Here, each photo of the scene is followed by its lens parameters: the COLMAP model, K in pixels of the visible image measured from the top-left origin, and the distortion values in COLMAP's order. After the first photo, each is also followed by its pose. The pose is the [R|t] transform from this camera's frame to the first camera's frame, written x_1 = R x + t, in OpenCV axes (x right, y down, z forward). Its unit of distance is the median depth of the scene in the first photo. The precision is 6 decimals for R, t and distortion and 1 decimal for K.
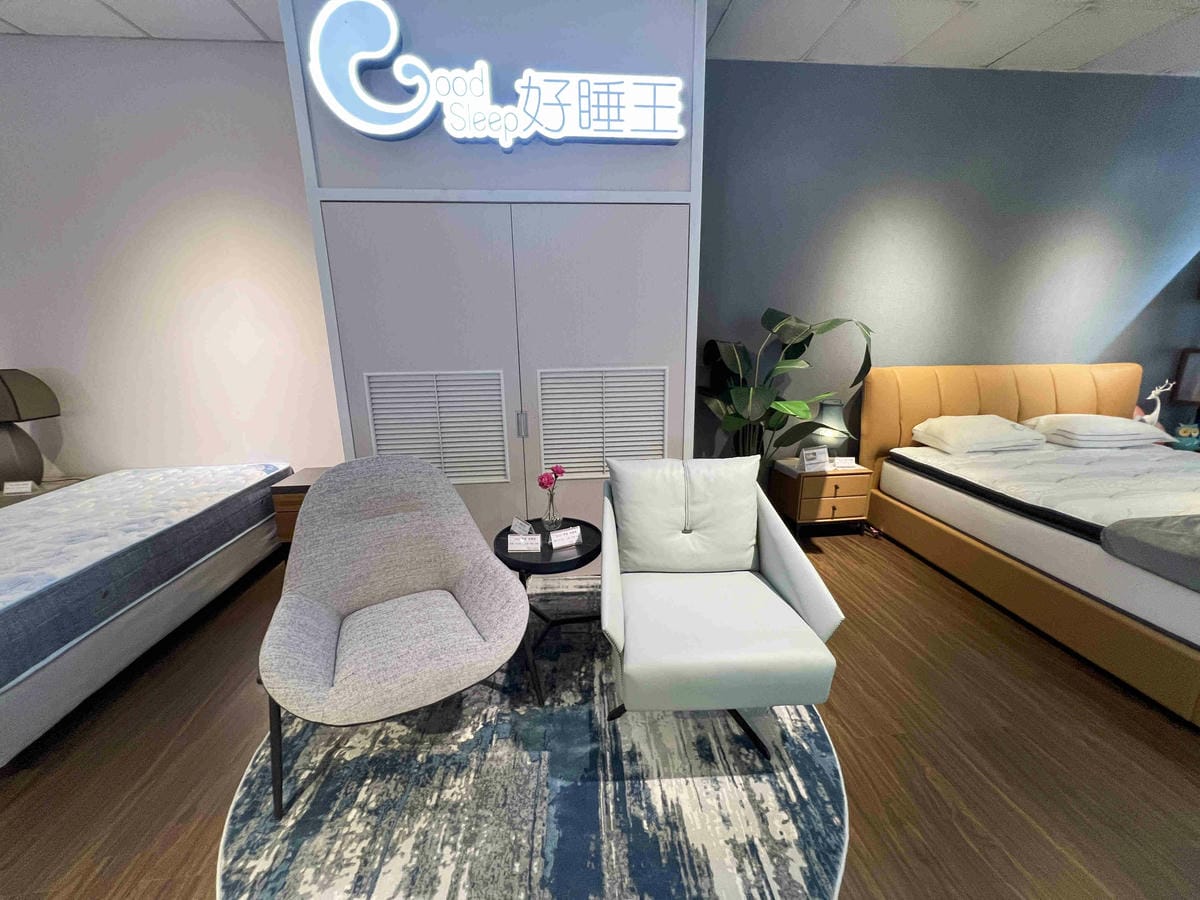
lens RADIAL K [[482.6, 0, 600.4], [0, 482.6, 449.9], [0, 0, 1]] dist [-0.002633, 0.000353]
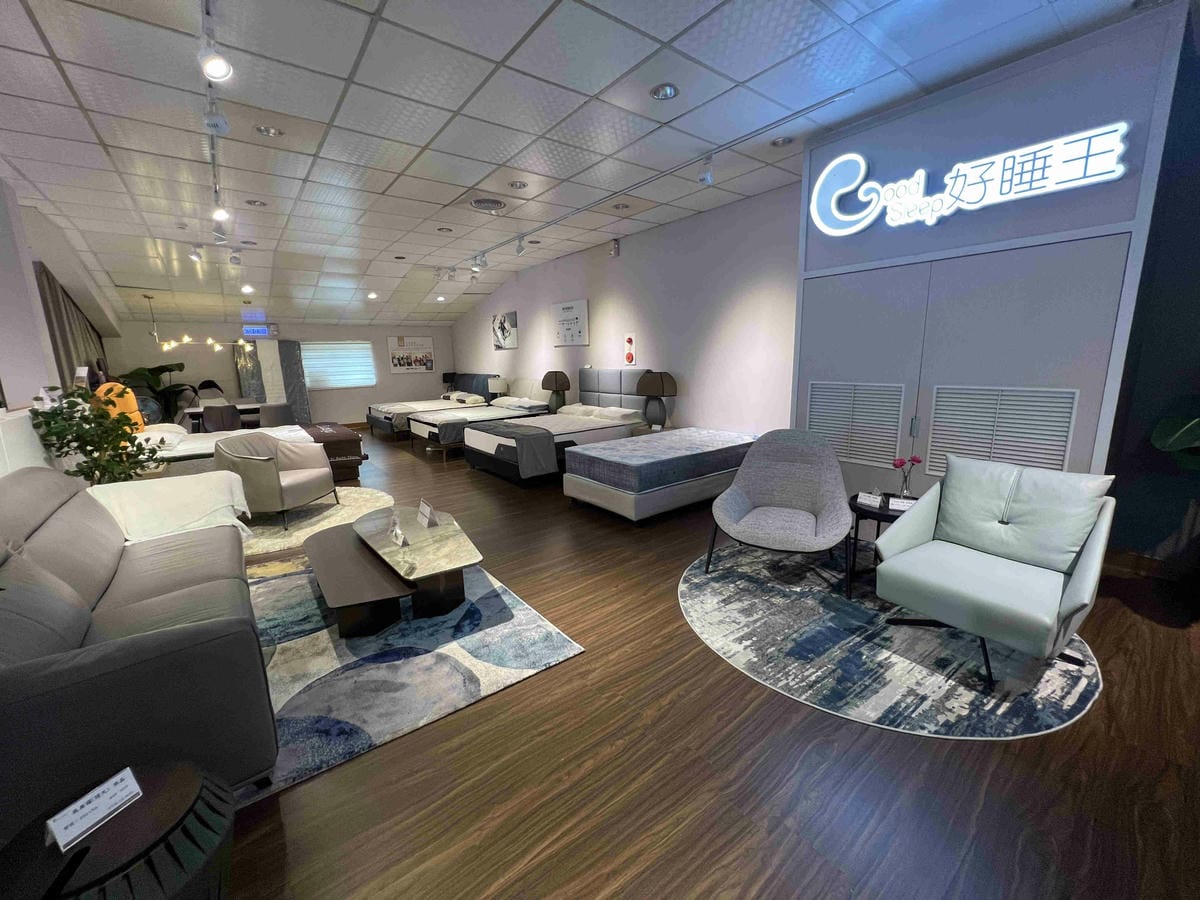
lens RADIAL K [[482.6, 0, 603.5], [0, 482.6, 449.5], [0, 0, 1]] dist [-0.002633, 0.000353]
pose [[0.543653, 0.163423, -0.823246, 0.585096], [-0.184872, 0.980087, 0.072472, 0.085186], [0.818696, 0.112796, 0.563040, -0.512798]]
